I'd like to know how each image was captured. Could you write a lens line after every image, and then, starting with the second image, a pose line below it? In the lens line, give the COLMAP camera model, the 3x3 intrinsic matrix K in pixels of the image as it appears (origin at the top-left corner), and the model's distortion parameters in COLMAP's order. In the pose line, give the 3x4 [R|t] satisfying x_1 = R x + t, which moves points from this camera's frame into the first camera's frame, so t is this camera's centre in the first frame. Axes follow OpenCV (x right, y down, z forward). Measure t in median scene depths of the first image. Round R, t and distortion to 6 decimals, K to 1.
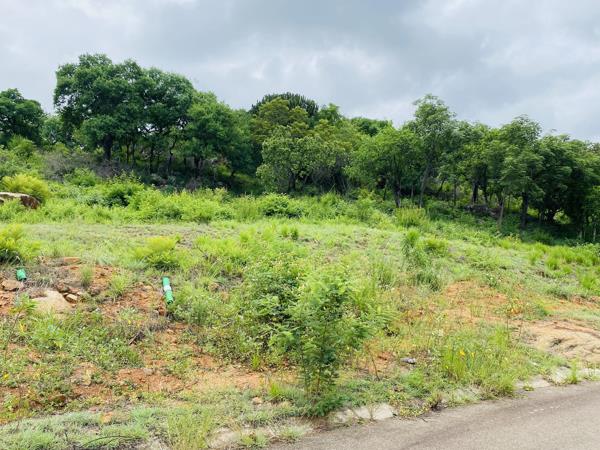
lens RADIAL K [[436.5, 0, 300.0], [0, 436.5, 225.0], [0, 0, 1]] dist [0.005177, -0.036057]
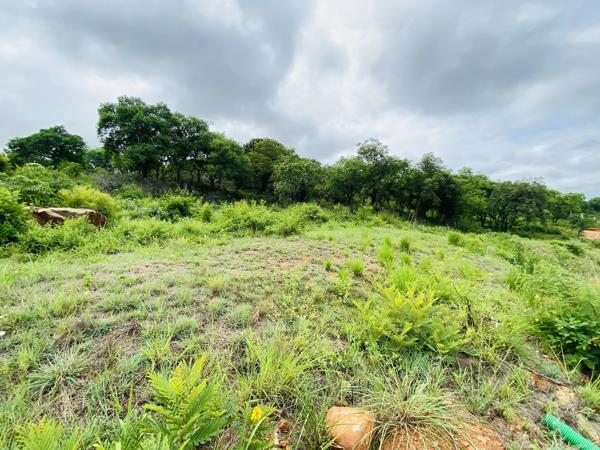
lens RADIAL K [[239.4, 0, 297.0], [0, 239.4, 226.7], [0, 0, 1]] dist [0.001264, -0.014096]
pose [[0.979670, -0.027748, 0.198688, -0.143615], [0.021515, 0.999208, 0.033461, -0.019198], [-0.199459, -0.028506, 0.979491, 0.201677]]
